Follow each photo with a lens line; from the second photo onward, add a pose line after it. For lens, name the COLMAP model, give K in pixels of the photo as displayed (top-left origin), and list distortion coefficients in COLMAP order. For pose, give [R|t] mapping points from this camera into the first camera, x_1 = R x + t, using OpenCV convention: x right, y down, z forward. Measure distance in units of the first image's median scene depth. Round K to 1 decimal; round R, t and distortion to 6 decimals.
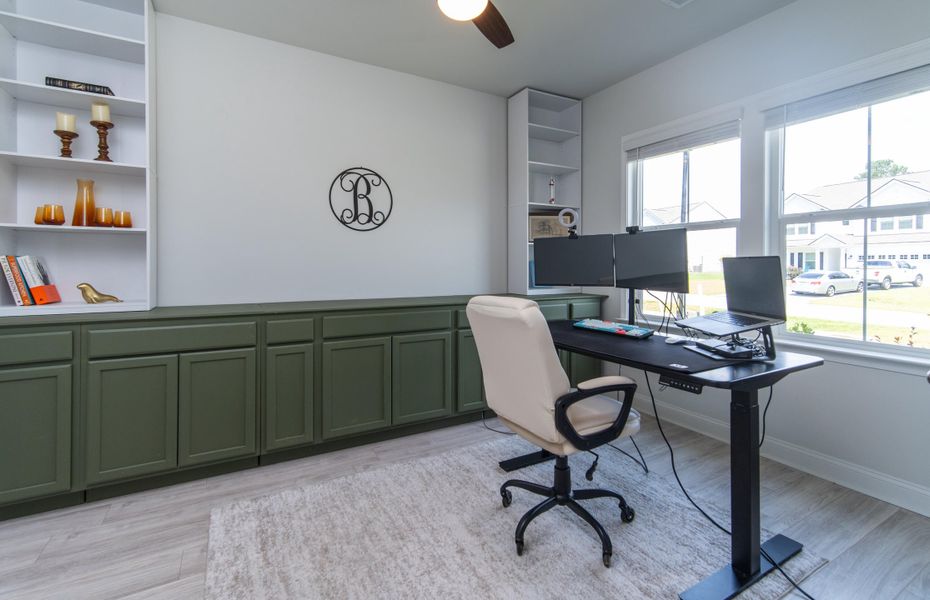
lens RADIAL K [[414.4, 0, 465.4], [0, 414.4, 269.7], [0, 0, 1]] dist [0.000375, 0.000145]
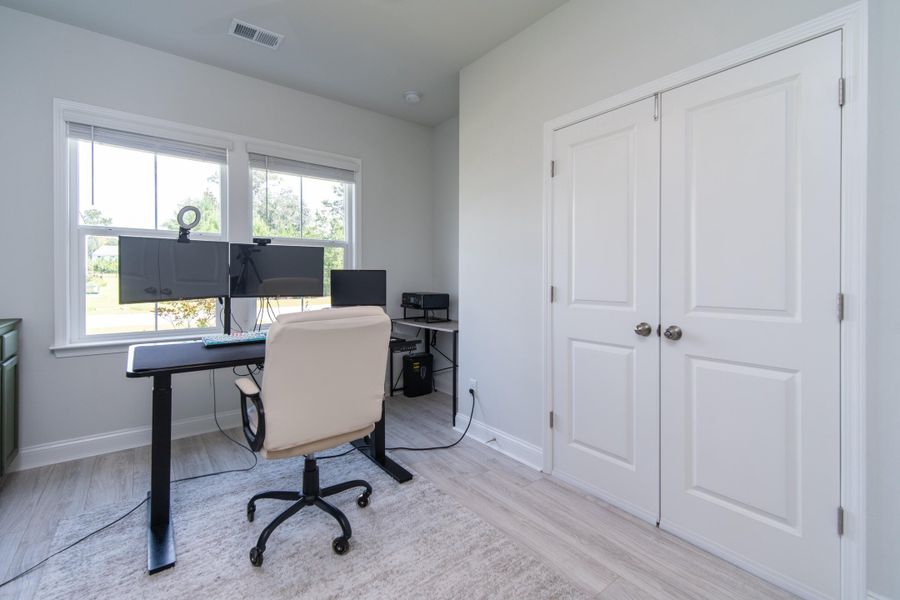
lens RADIAL K [[395.8, 0, 448.2], [0, 395.8, 284.3], [0, 0, 1]] dist [0.000879, 0.000108]
pose [[-0.130728, -0.024899, 0.991106, -0.711163], [0.006771, 0.999639, 0.026006, -0.010603], [-0.991395, 0.010111, -0.130512, 0.704457]]
